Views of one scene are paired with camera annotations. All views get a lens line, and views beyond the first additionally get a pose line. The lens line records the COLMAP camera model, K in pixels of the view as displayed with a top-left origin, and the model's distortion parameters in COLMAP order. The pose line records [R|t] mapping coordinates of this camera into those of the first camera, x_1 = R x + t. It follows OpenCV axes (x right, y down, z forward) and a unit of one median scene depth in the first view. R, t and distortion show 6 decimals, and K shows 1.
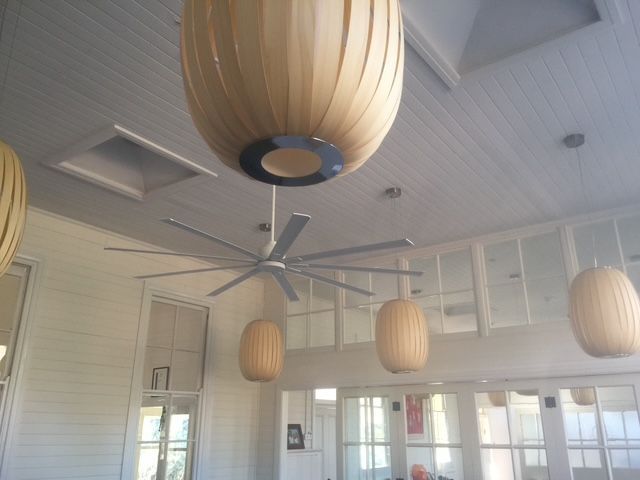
lens RADIAL K [[542.5, 0, 322.0], [0, 542.5, 229.4], [0, 0, 1]] dist [0.081194, -0.126320]
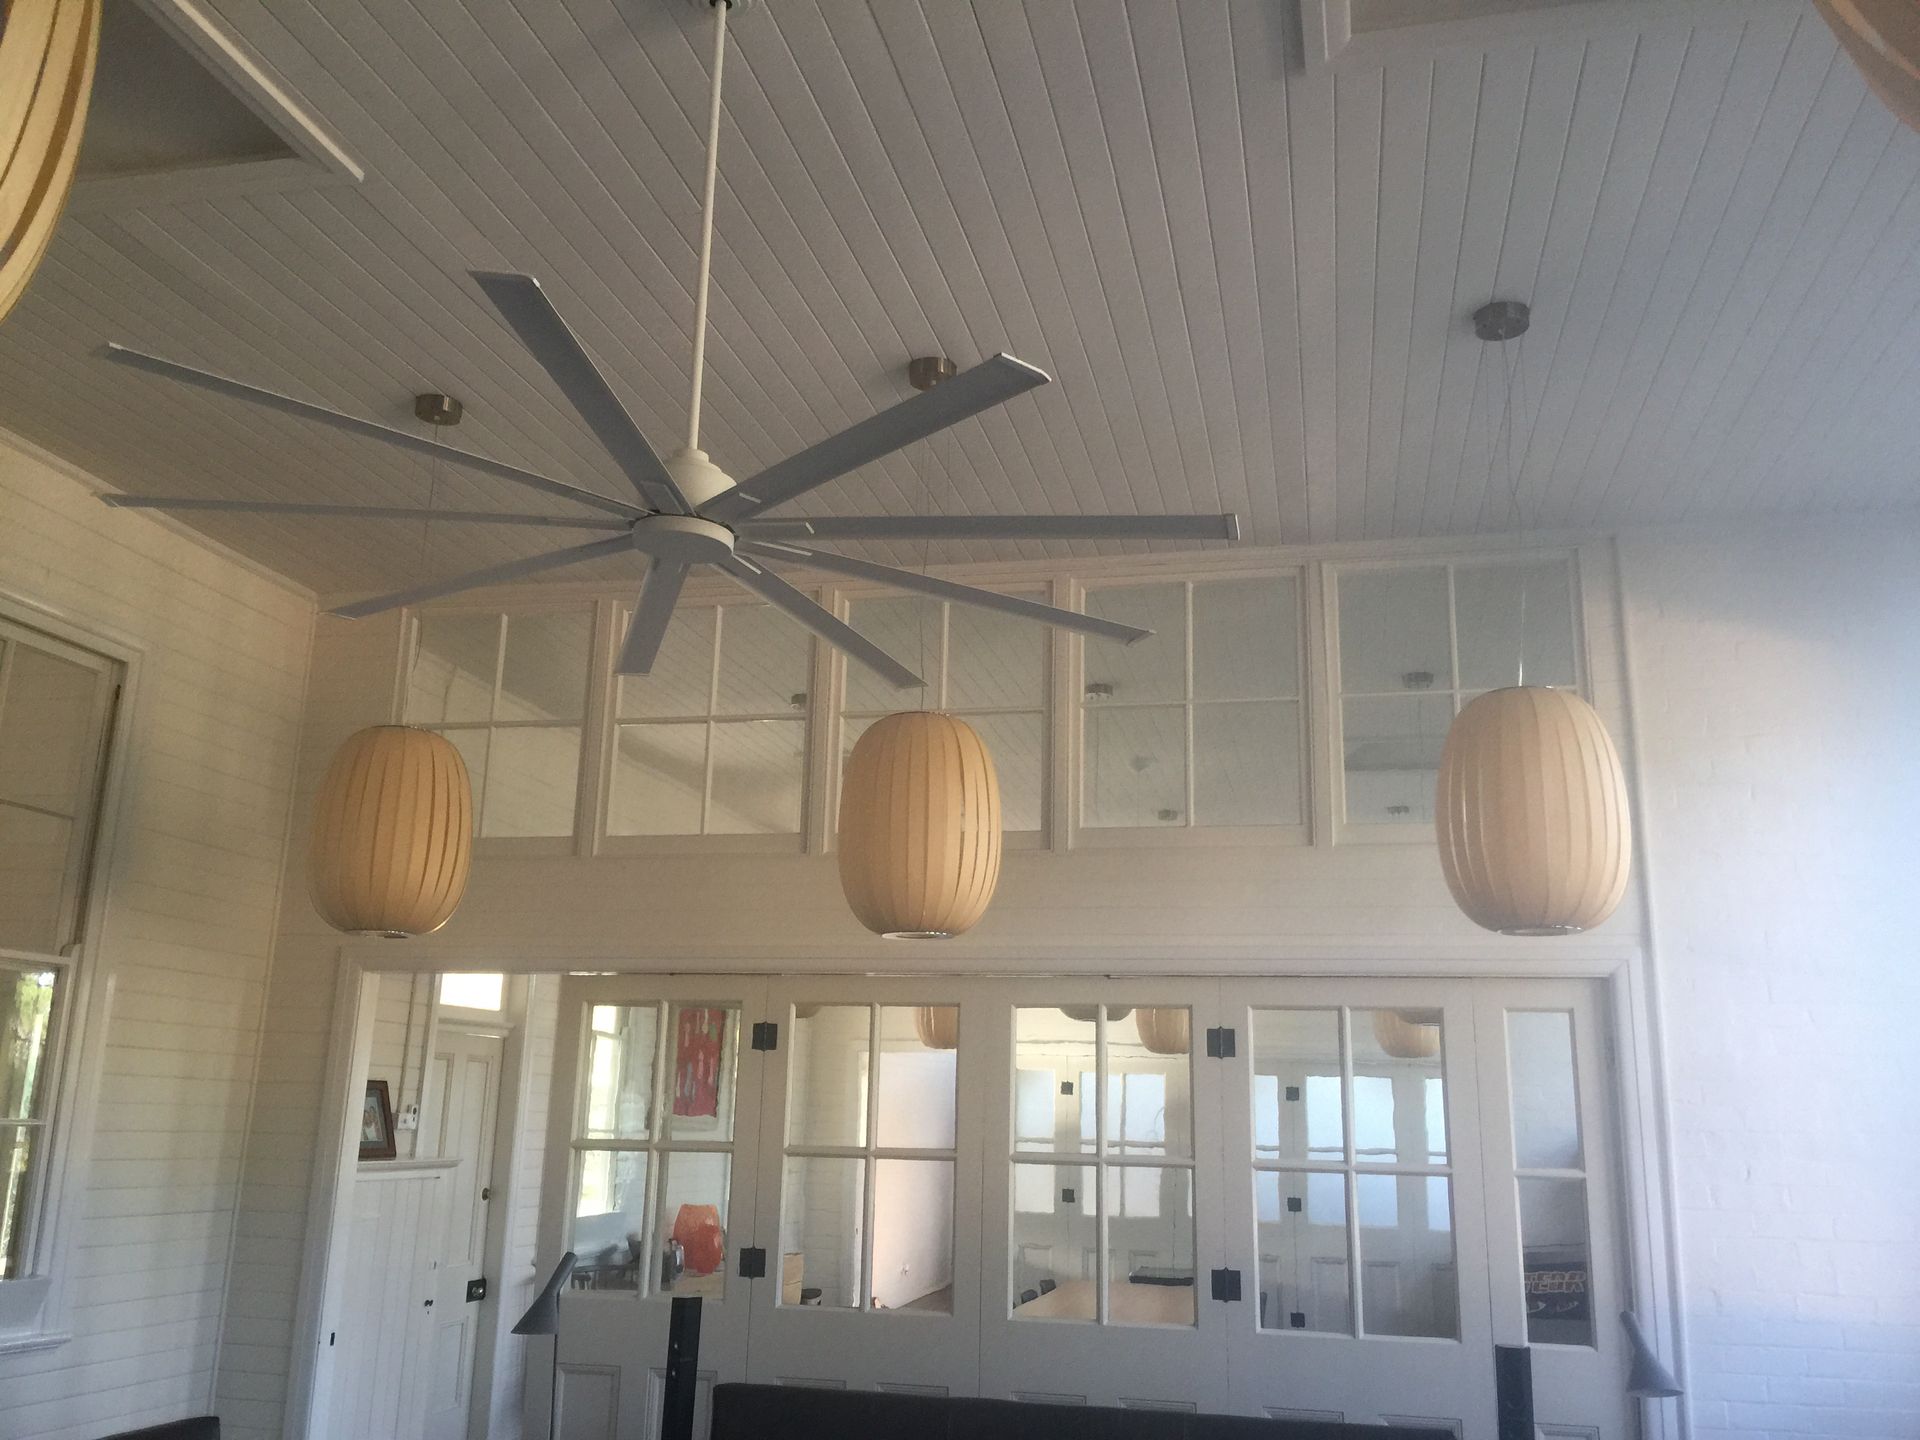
lens RADIAL K [[1618.2, 0, 959.3], [0, 1618.2, 682.2], [0, 0, 1]] dist [0.058191, -0.123482]
pose [[0.919069, 0.125333, 0.373636, -0.129349], [-0.160705, 0.984864, 0.064939, 0.032006], [-0.359842, -0.119729, 0.925299, 0.084996]]
